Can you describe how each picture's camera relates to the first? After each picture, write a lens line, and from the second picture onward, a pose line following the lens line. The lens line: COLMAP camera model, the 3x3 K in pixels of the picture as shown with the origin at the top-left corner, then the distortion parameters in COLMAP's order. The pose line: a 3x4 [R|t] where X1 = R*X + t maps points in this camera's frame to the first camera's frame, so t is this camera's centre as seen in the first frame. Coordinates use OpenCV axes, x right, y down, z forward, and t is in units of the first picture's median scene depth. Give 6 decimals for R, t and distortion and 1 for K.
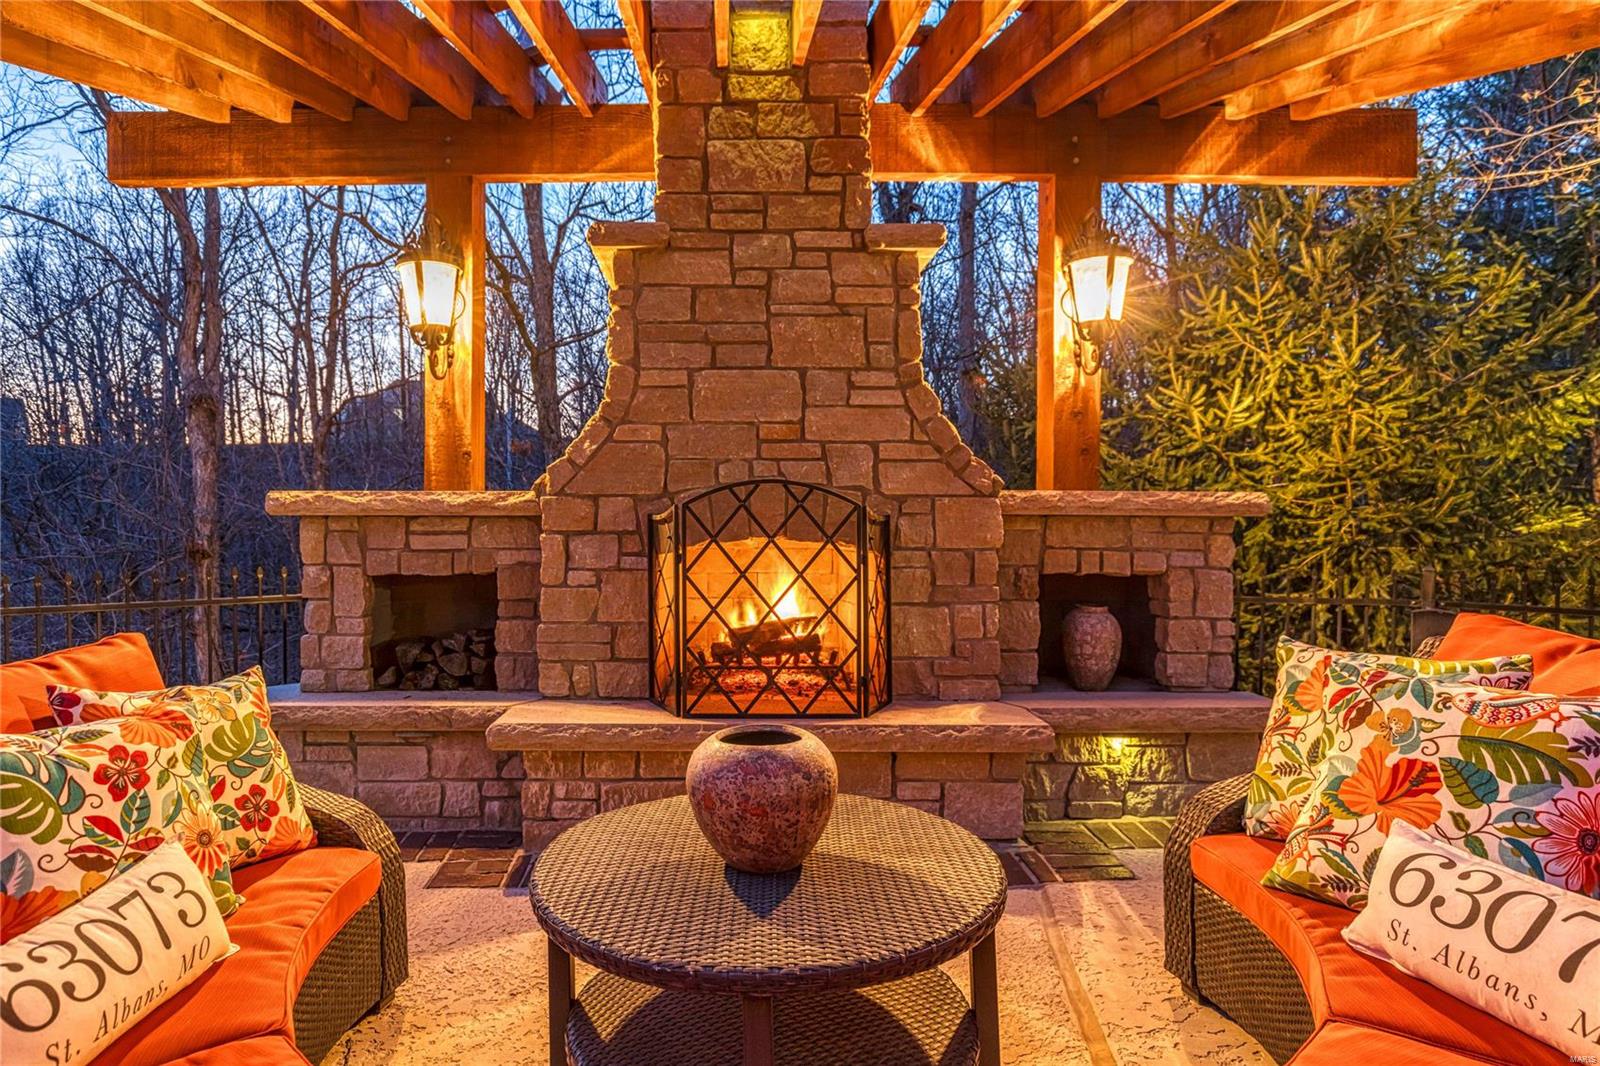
lens RADIAL K [[933.9, 0, 799.9], [0, 933.9, 521.9], [0, 0, 1]] dist [0.002446, -0.001029]
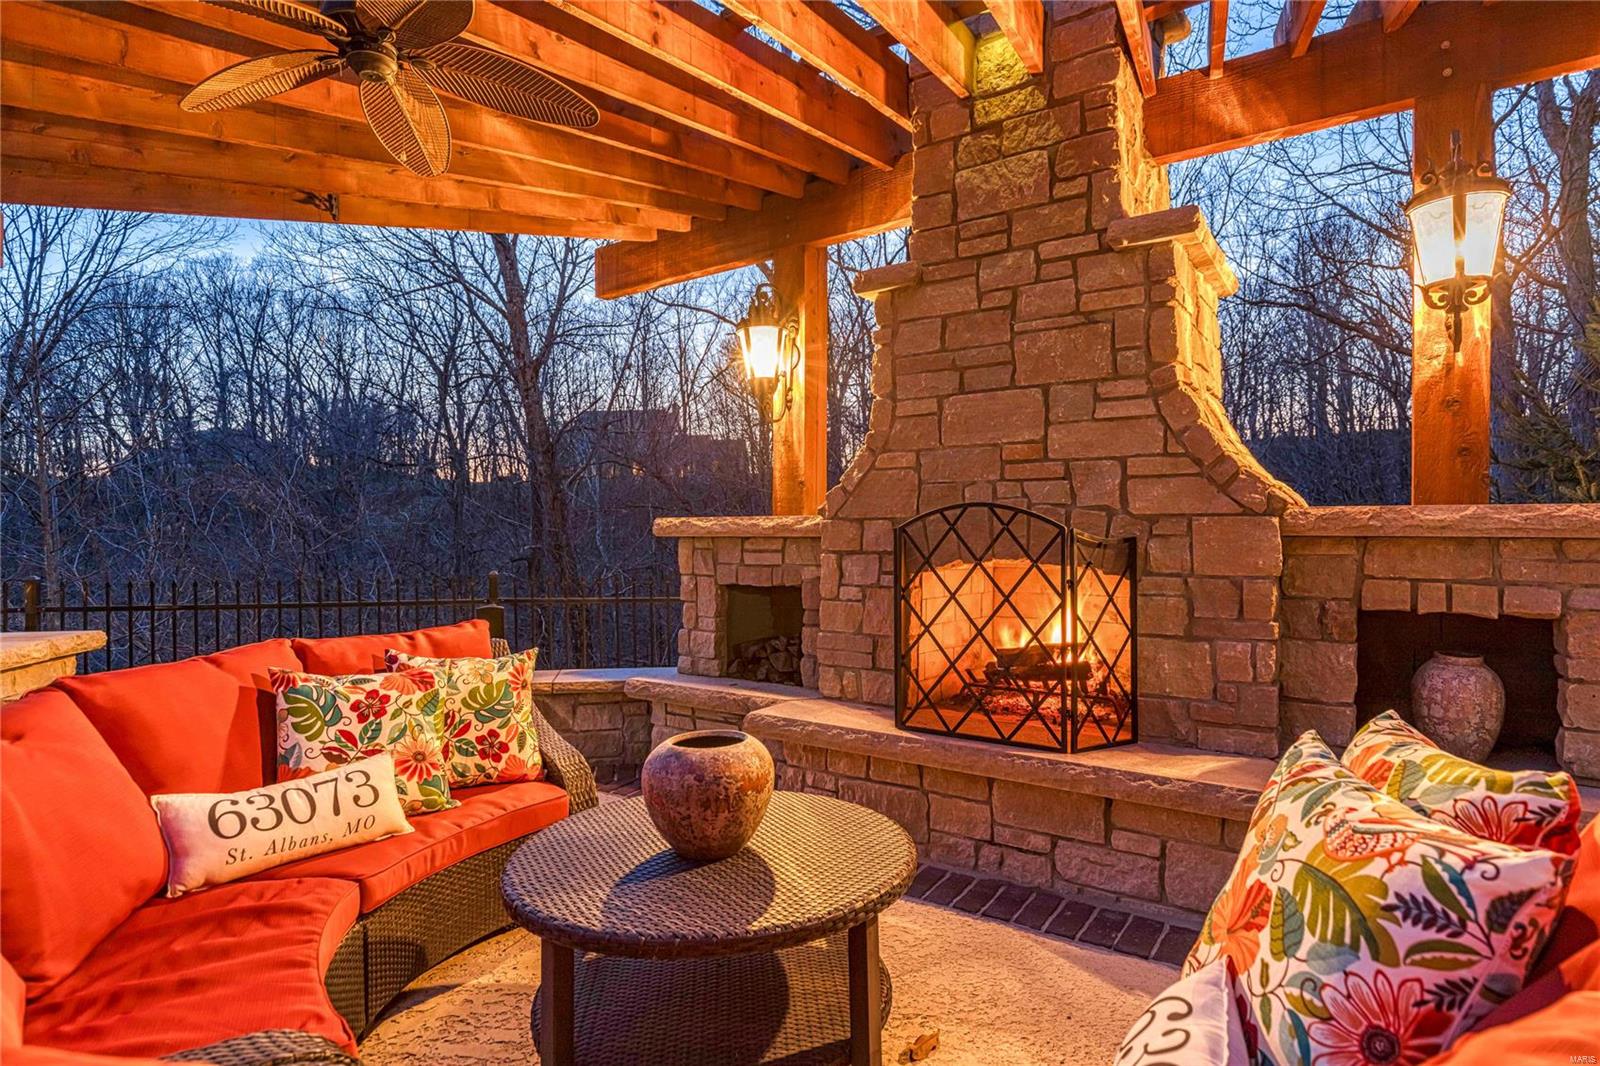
lens RADIAL K [[921.4, 0, 800.0], [0, 921.4, 533.0], [0, 0, 1]] dist [0.001674, -0.000641]
pose [[0.796510, -0.001127, -0.604625, 0.379563], [0.002854, 0.999994, 0.001895, -0.013843], [0.604619, -0.003235, 0.796508, 0.087829]]
